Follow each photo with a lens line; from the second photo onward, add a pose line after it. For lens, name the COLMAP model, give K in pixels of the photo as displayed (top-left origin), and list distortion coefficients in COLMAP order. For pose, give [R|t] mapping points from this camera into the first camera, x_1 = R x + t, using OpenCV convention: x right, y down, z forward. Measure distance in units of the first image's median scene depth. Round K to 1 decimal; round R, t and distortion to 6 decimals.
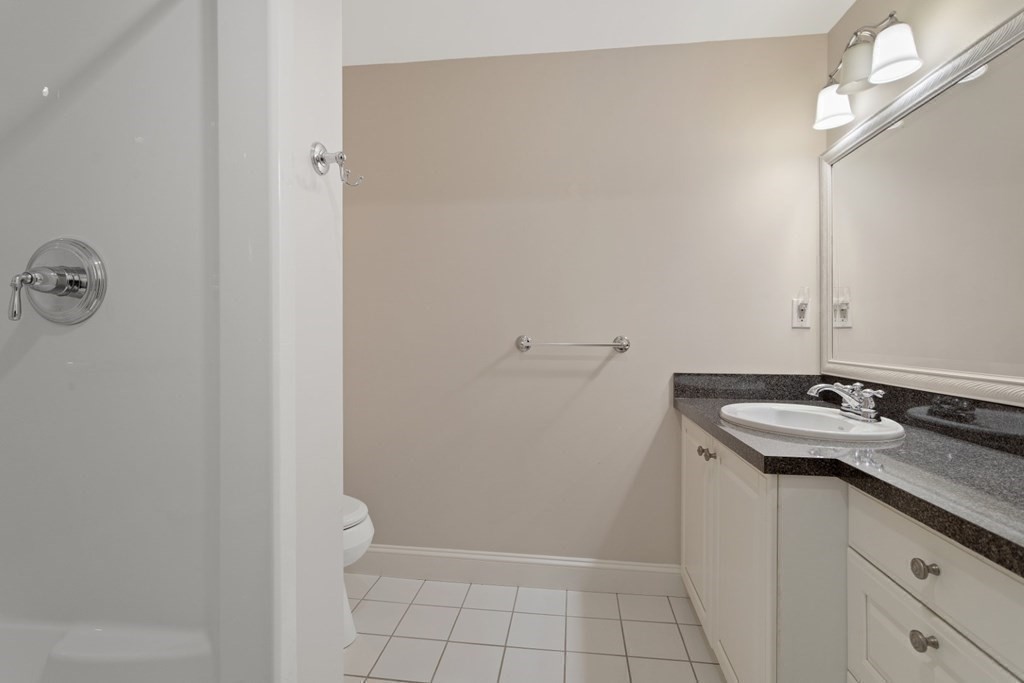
lens RADIAL K [[493.9, 0, 511.3], [0, 493.9, 332.9], [0, 0, 1]] dist [0.000334, 0.000231]
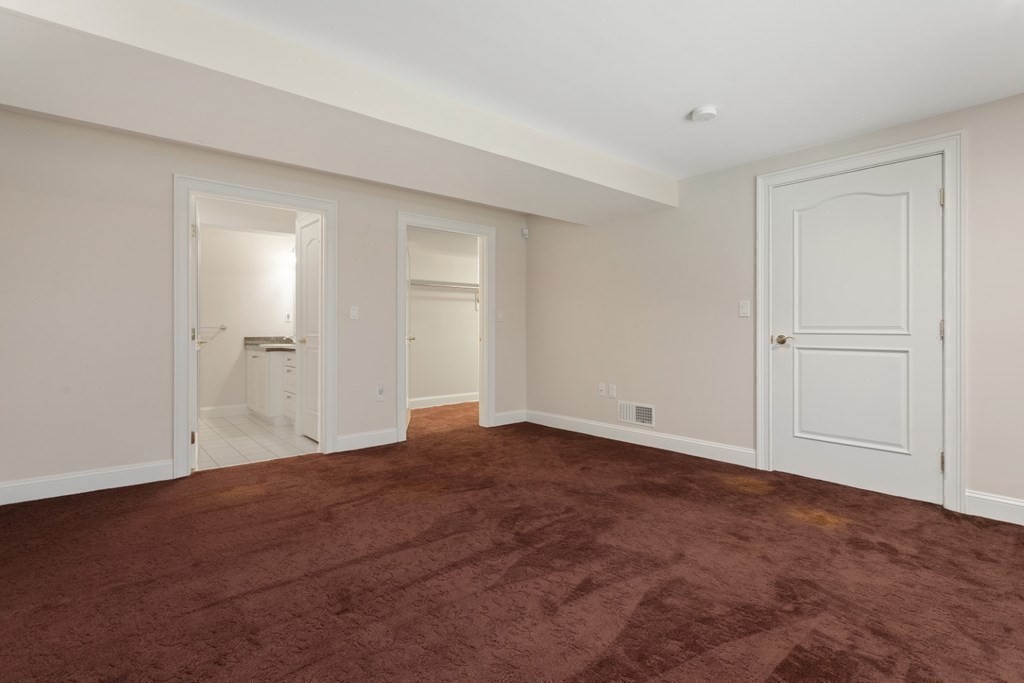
lens RADIAL K [[493.9, 0, 511.3], [0, 493.9, 332.9], [0, 0, 1]] dist [0.000334, 0.000231]
pose [[0.686529, -0.003396, 0.727095, -0.708245], [0.002229, 0.999994, 0.002566, 0.053584], [-0.727099, -0.000141, 0.686532, -2.144261]]
